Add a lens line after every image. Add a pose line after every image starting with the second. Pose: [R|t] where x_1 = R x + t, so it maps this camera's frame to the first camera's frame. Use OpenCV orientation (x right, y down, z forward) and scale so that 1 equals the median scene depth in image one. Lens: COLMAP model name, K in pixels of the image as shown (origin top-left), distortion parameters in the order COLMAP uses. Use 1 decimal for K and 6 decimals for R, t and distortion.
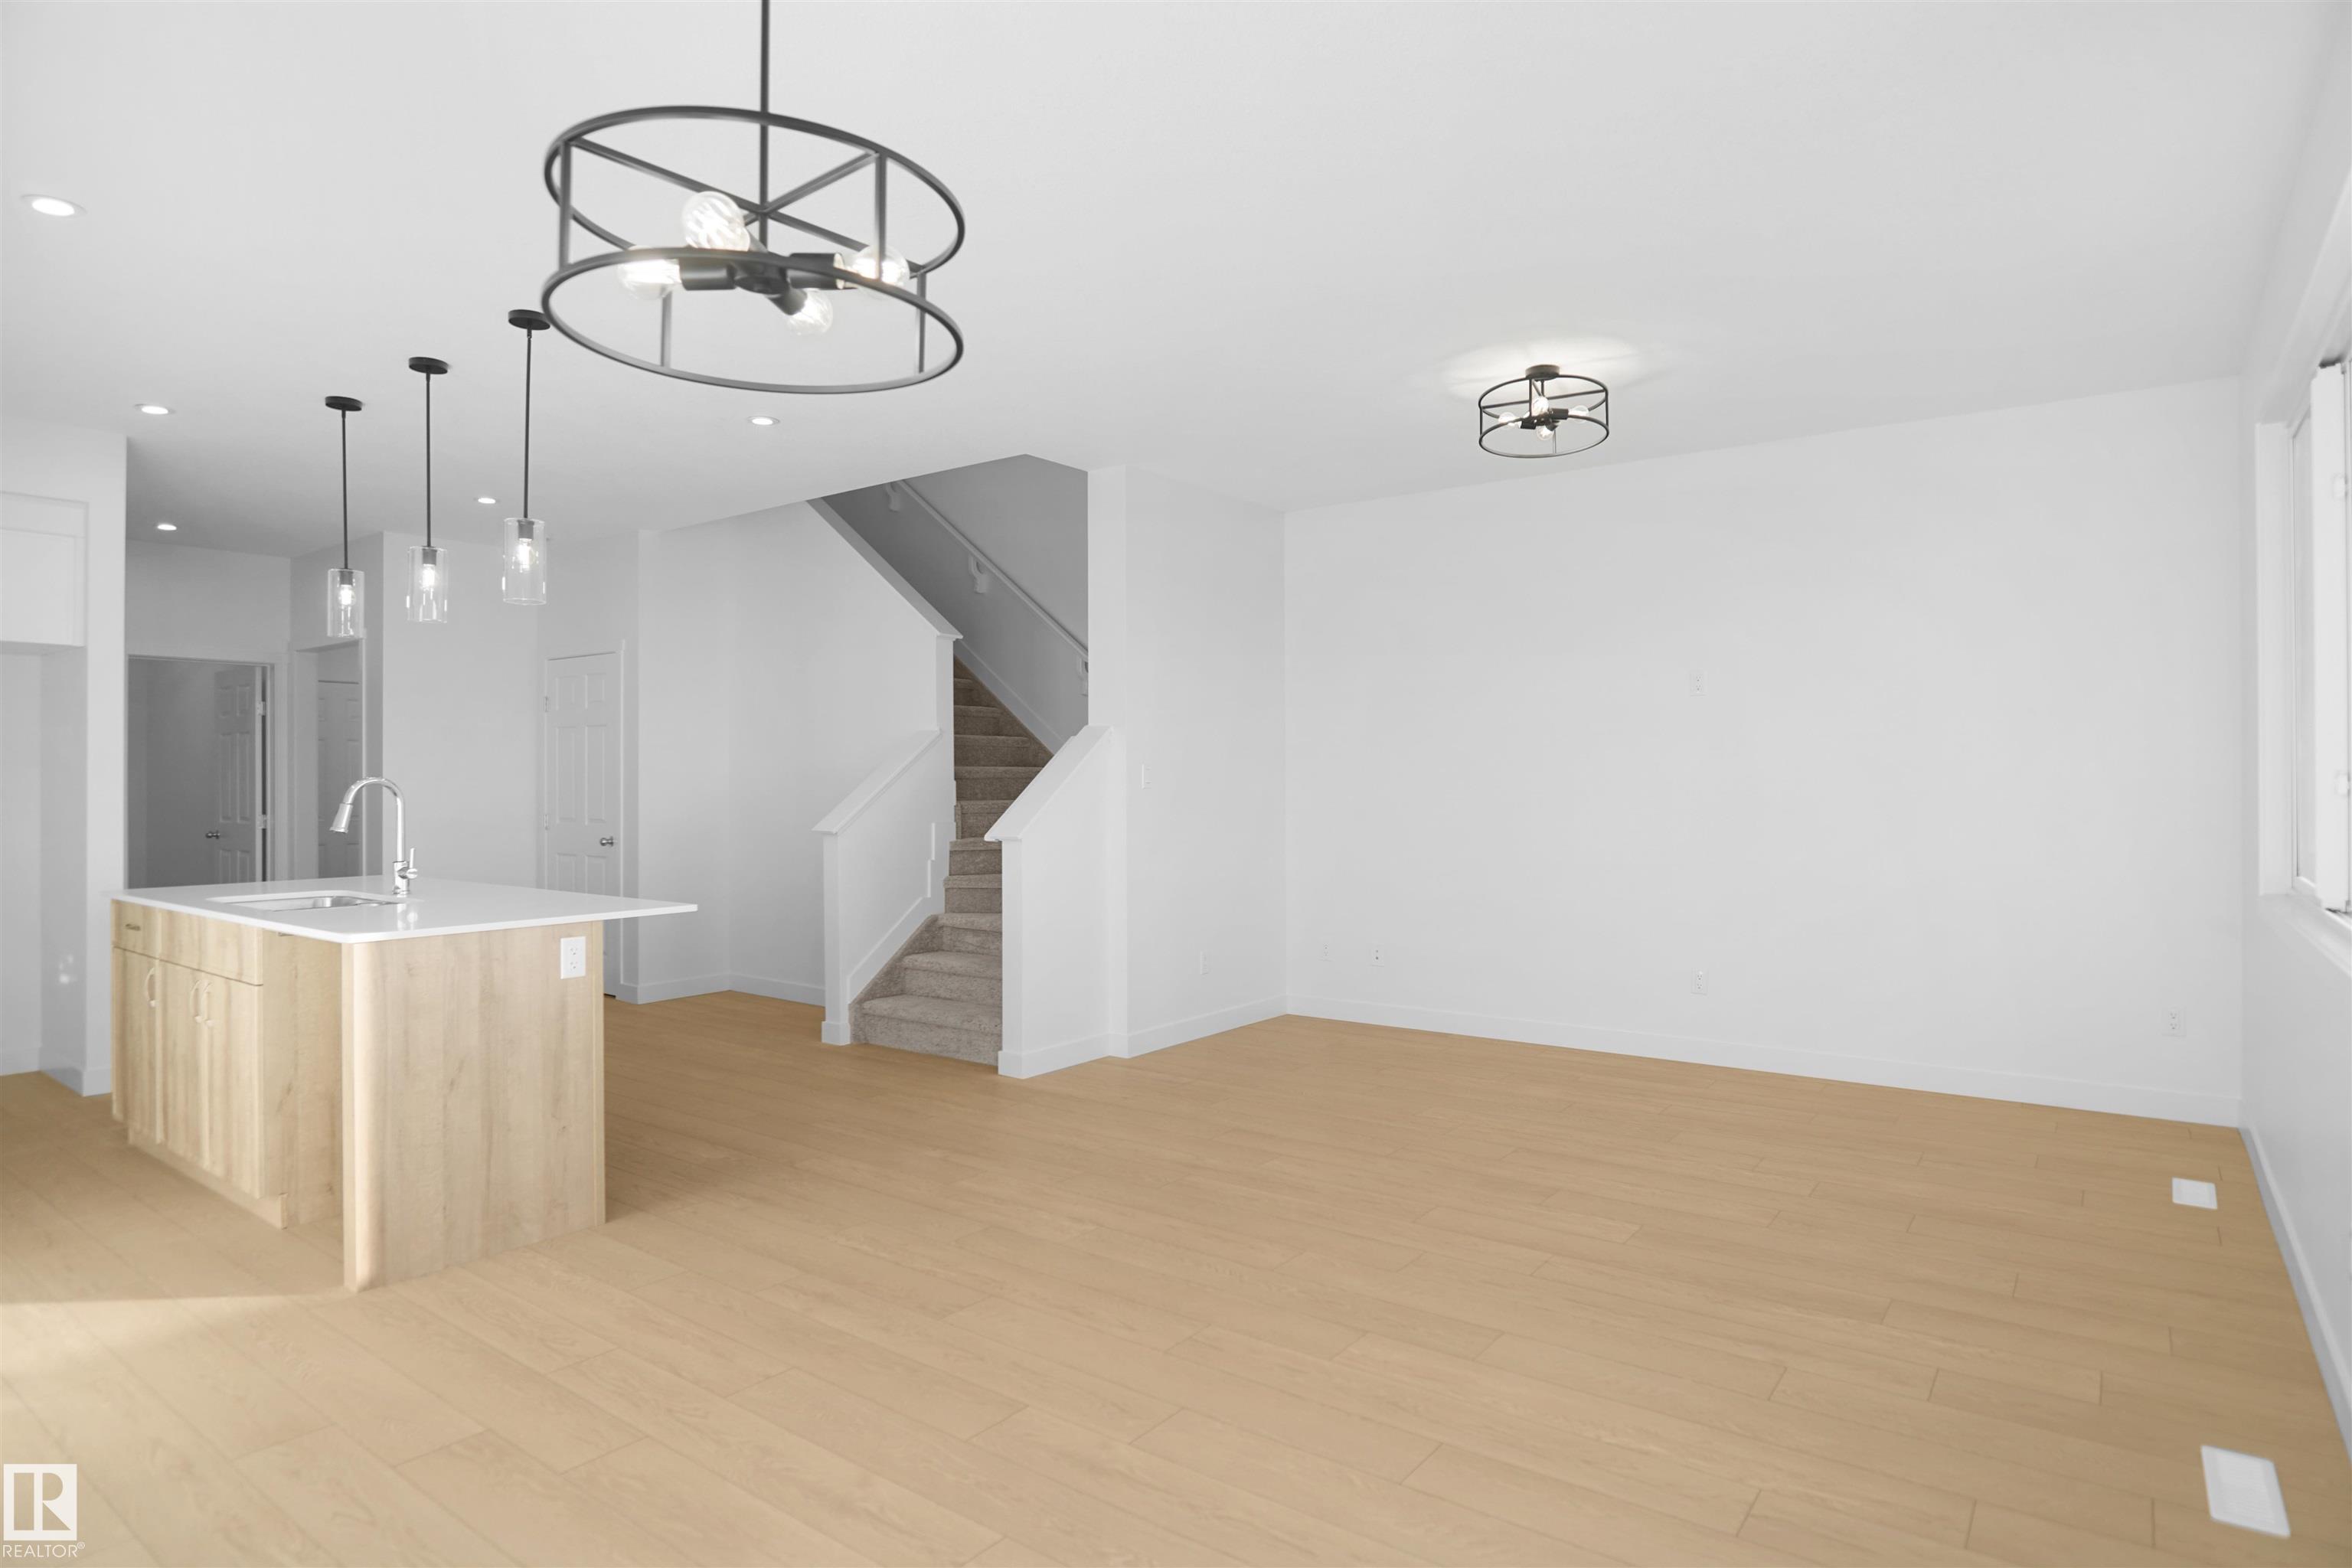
lens RADIAL K [[1270.2, 0, 1179.9], [0, 1270.2, 778.9], [0, 0, 1]] dist [-0.027210, 0.003375]
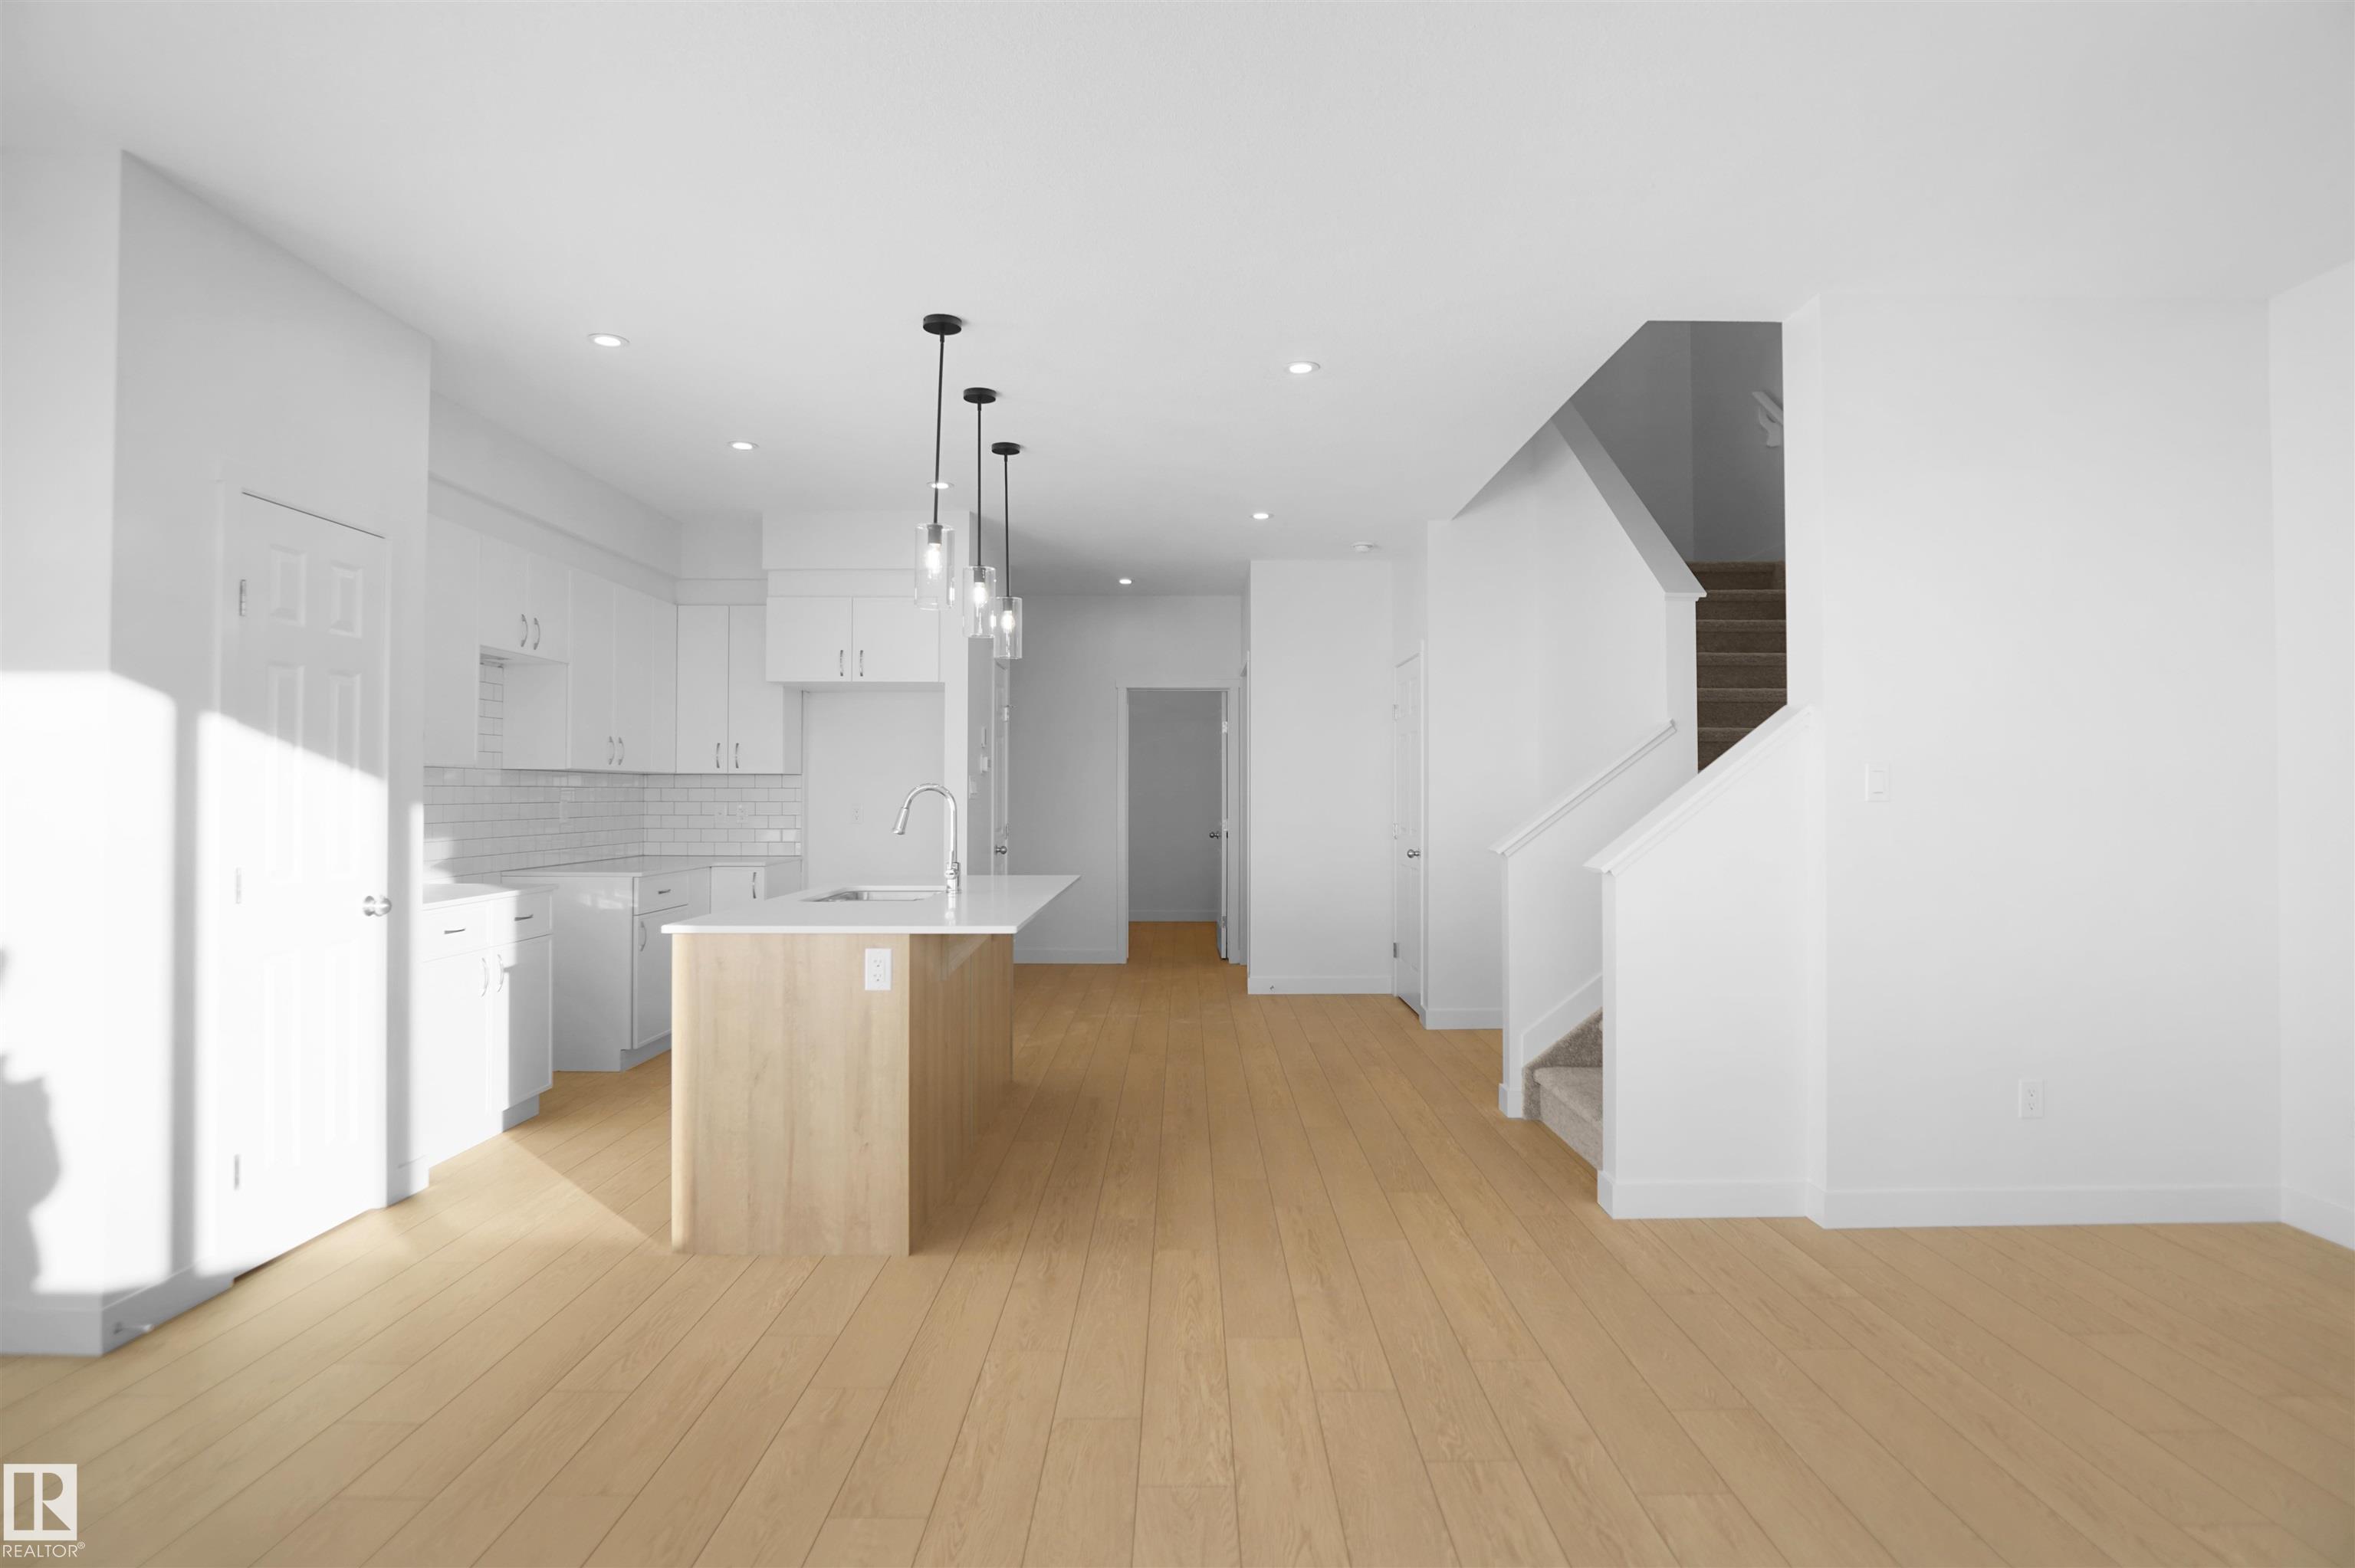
lens RADIAL K [[1271.7, 0, 1181.4], [0, 1271.7, 778.9], [0, 0, 1]] dist [-0.027210, 0.003375]
pose [[0.610911, -0.006073, -0.791676, 0.432671], [-0.002374, 0.999952, -0.009503, 0.005002], [0.791696, 0.007685, 0.610867, 0.599410]]
